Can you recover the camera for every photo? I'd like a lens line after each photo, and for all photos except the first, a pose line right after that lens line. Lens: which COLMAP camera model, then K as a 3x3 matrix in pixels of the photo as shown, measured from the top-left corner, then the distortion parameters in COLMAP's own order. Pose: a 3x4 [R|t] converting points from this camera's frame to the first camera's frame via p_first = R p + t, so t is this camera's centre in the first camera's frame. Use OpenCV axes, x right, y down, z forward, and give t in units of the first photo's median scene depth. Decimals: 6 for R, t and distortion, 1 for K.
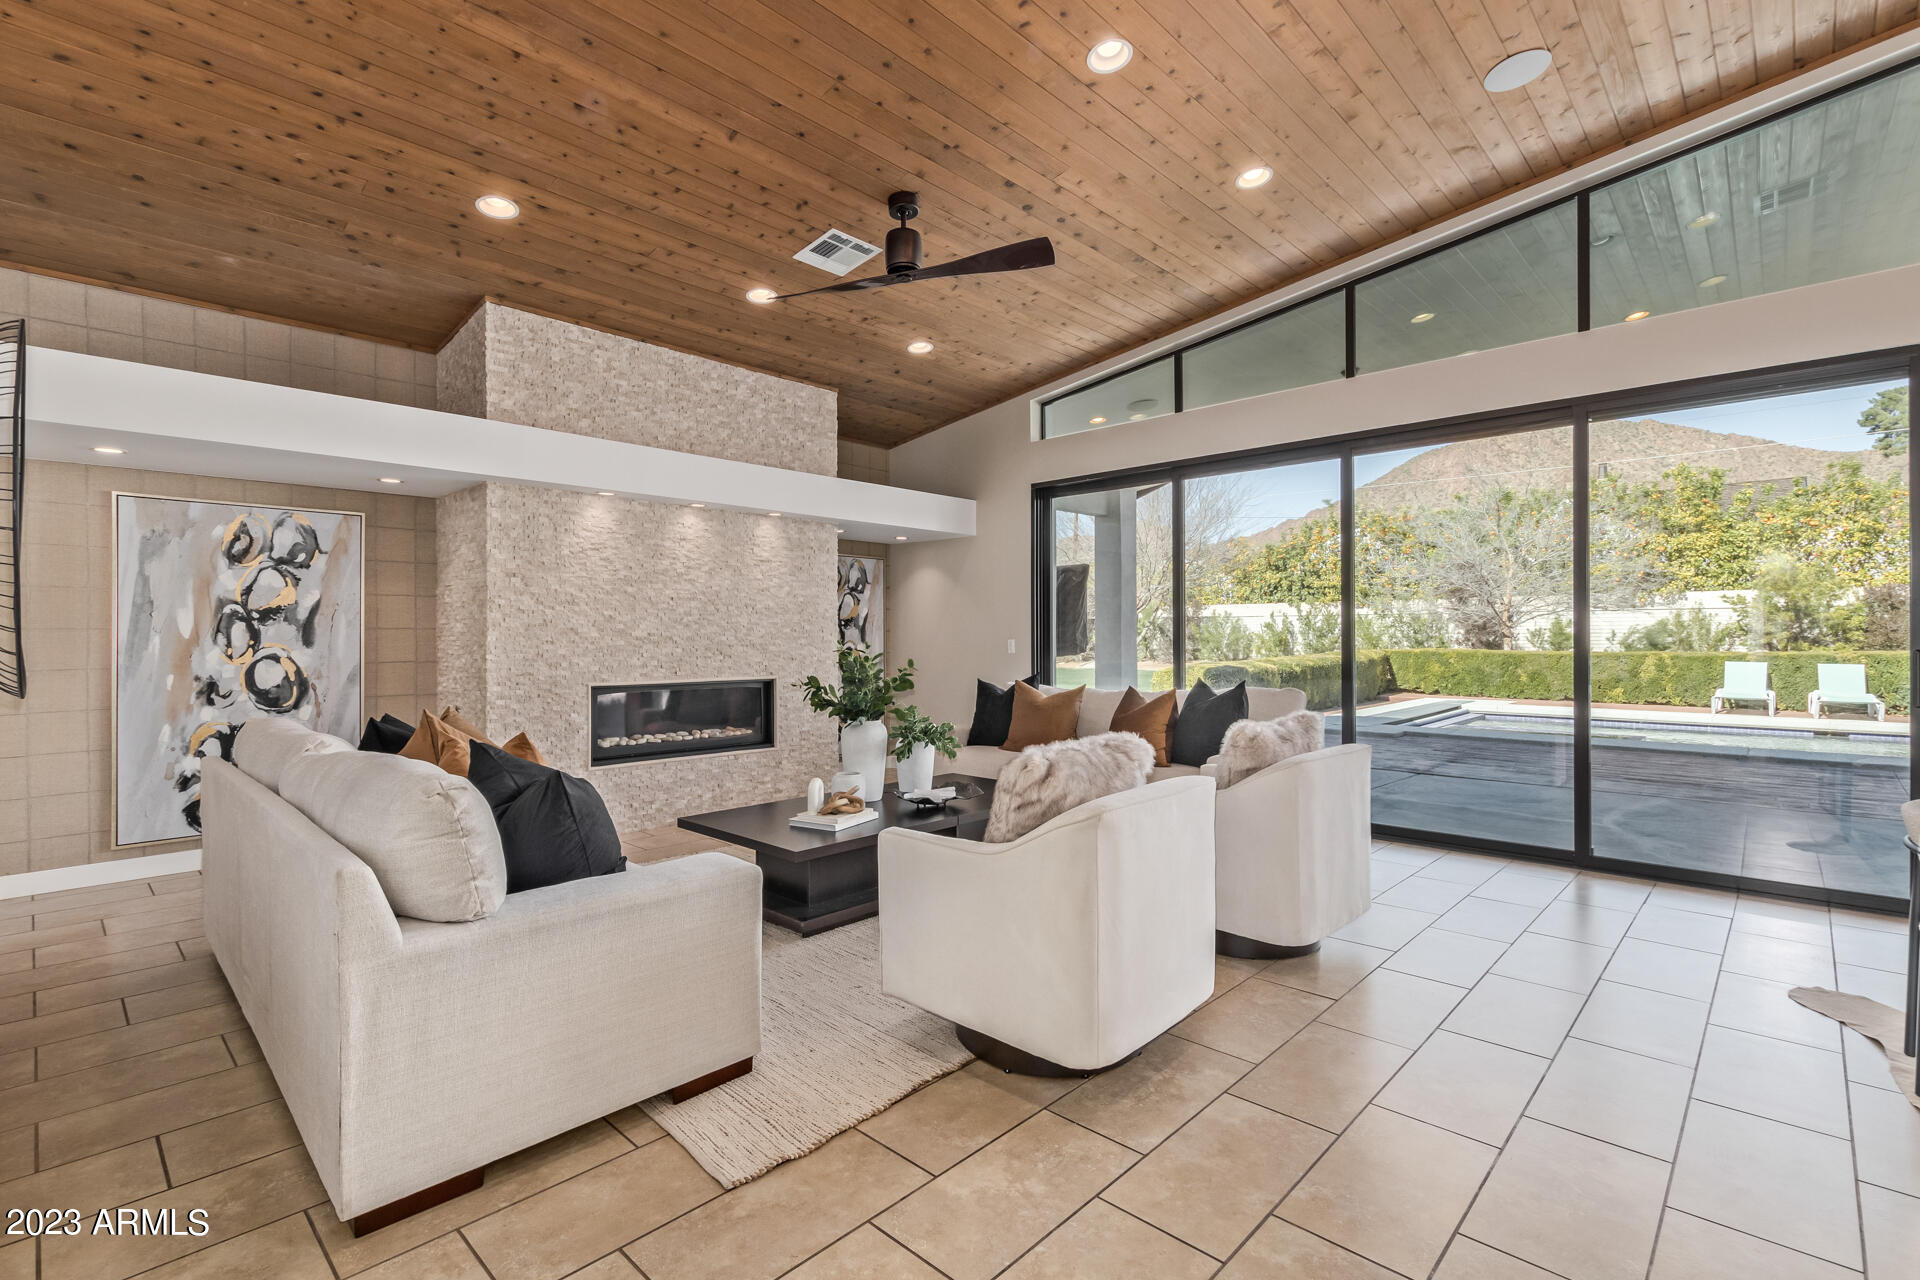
lens RADIAL K [[876.0, 0, 961.1], [0, 876.0, 632.2], [0, 0, 1]] dist [0.009801, -0.004735]
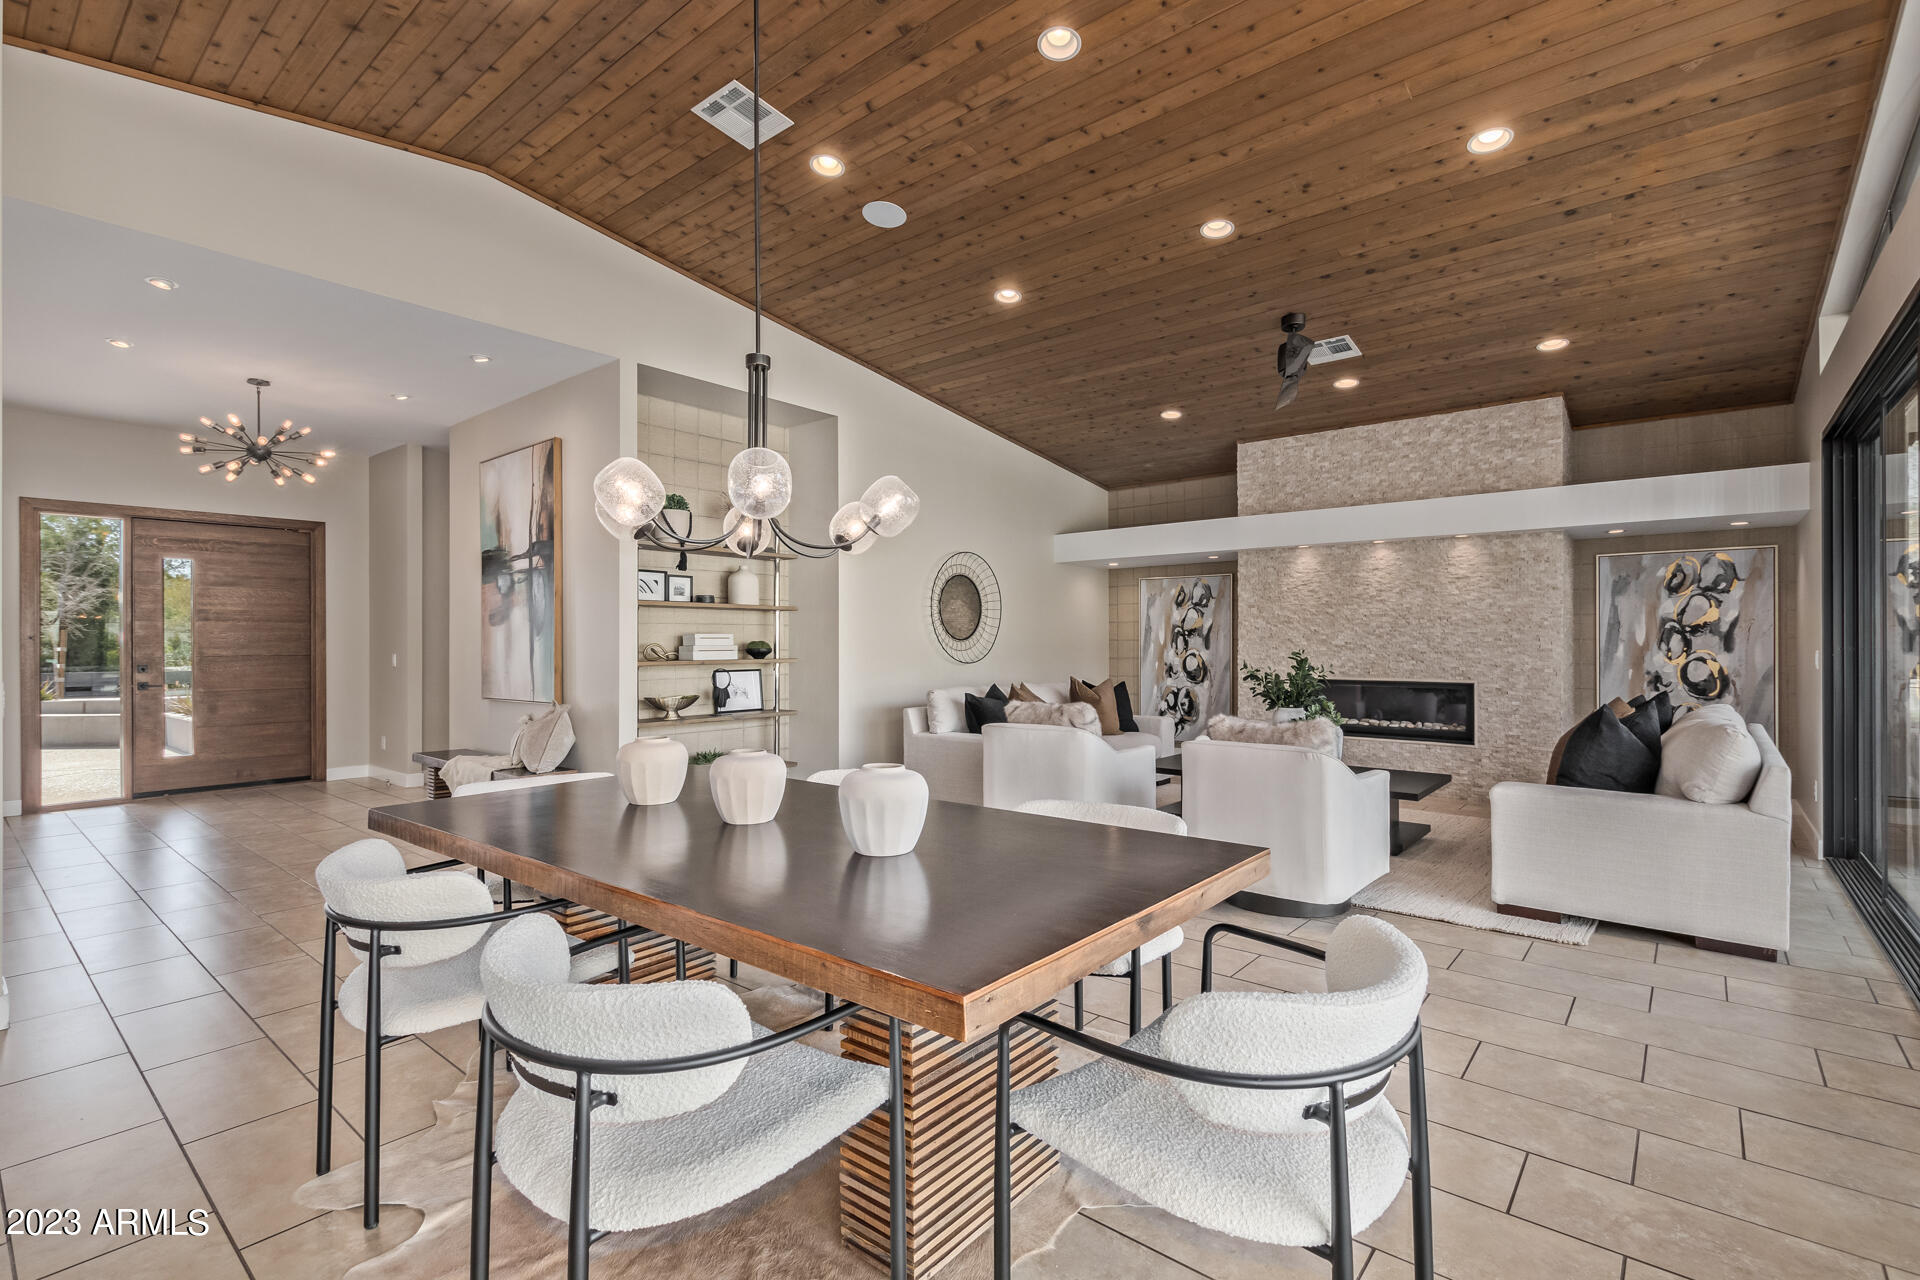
lens RADIAL K [[876.0, 0, 958.6], [0, 876.0, 638.8], [0, 0, 1]] dist [0.009801, -0.004735]
pose [[0.062497, -0.001376, -0.998044, 0.994914], [0.005669, 0.999983, -0.001024, -0.006364], [0.998029, -0.005594, 0.062504, 0.329700]]
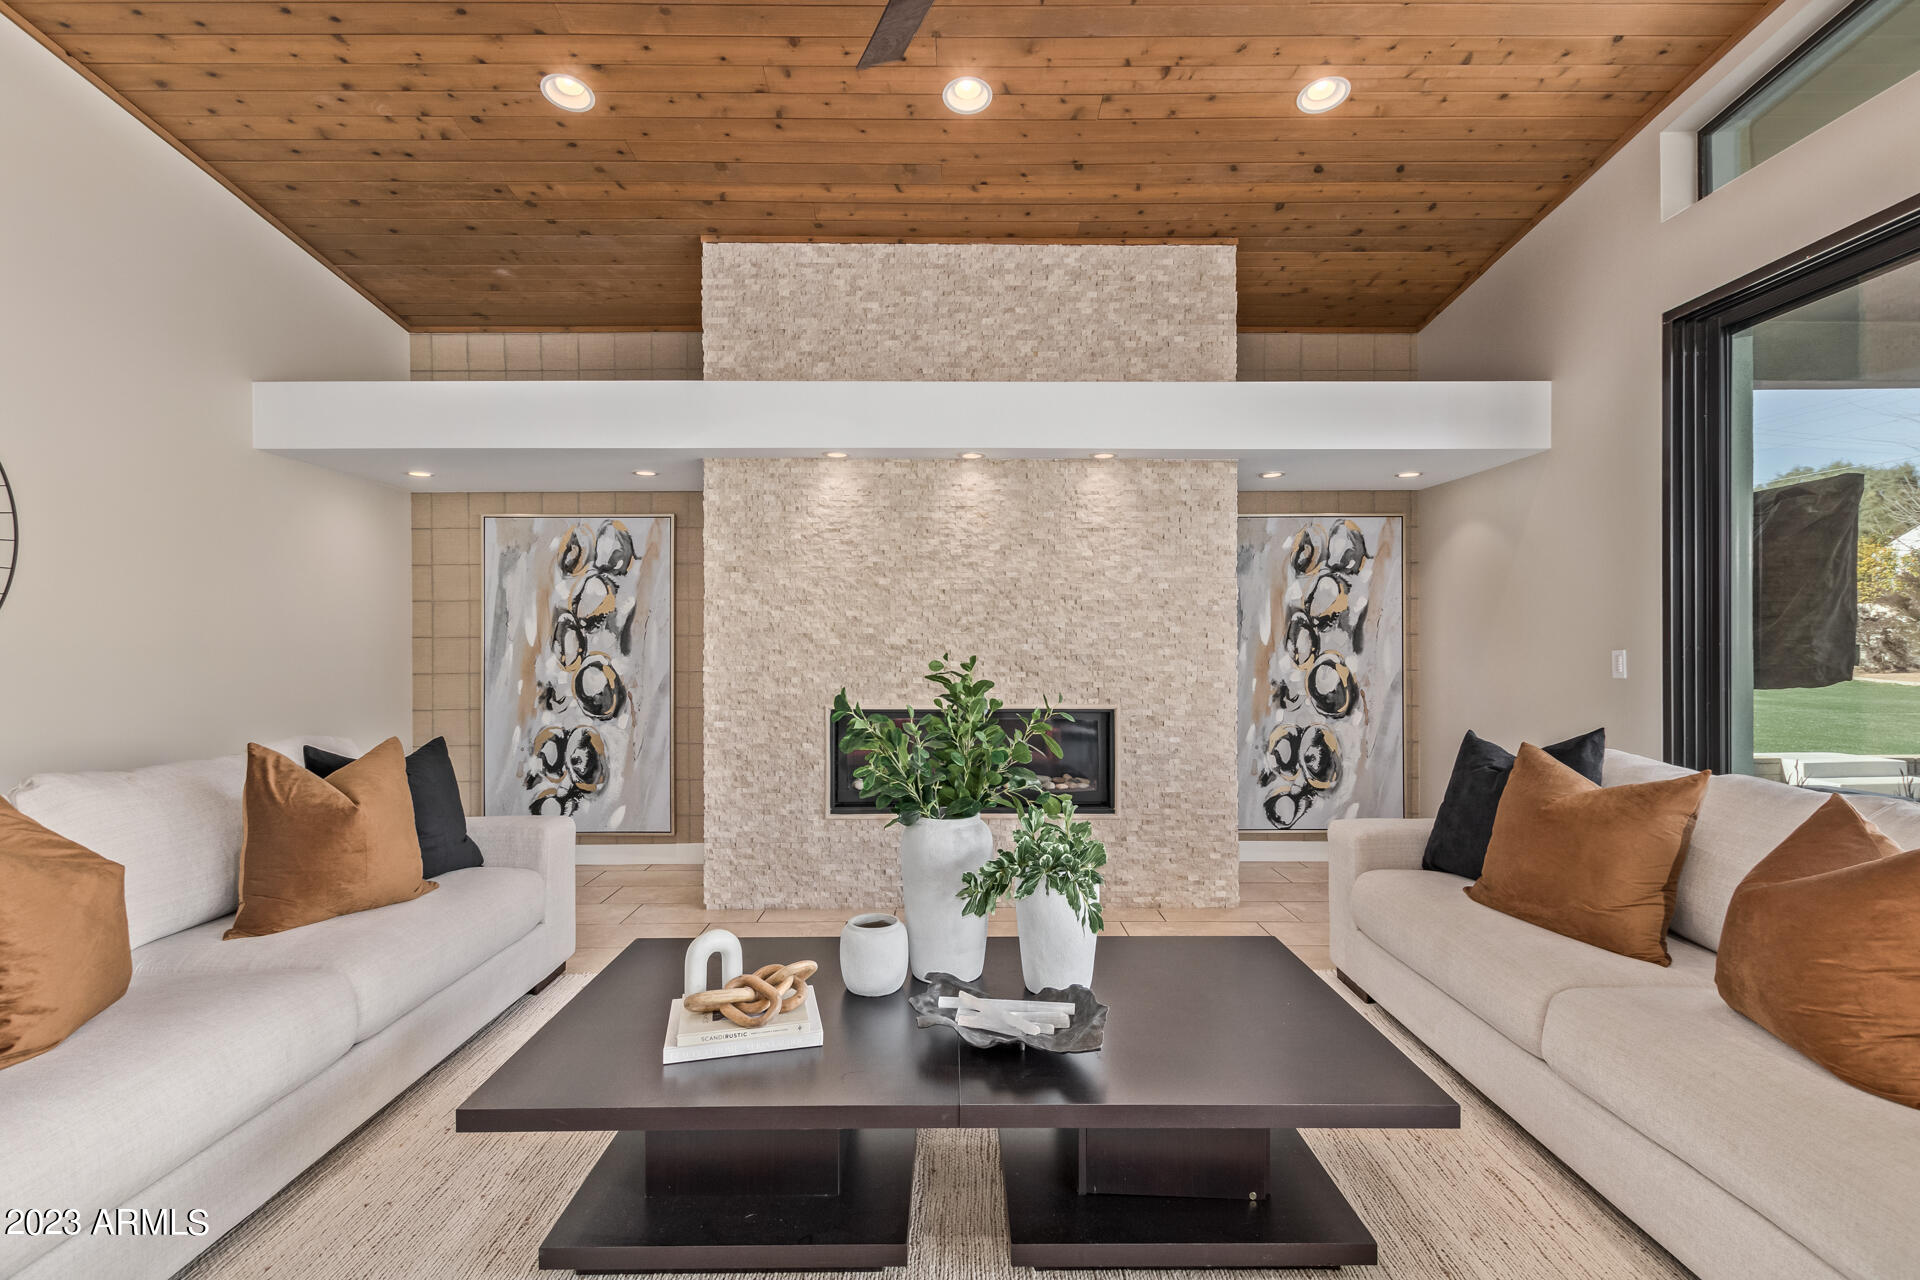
lens RADIAL K [[876.0, 0, 957.0], [0, 876.0, 641.0], [0, 0, 1]] dist [0.009801, -0.004735]
pose [[0.692541, -0.001762, -0.721376, 0.206423], [0.004345, 0.999989, 0.001729, 0.001073], [0.721365, -0.004332, 0.692541, 0.541099]]
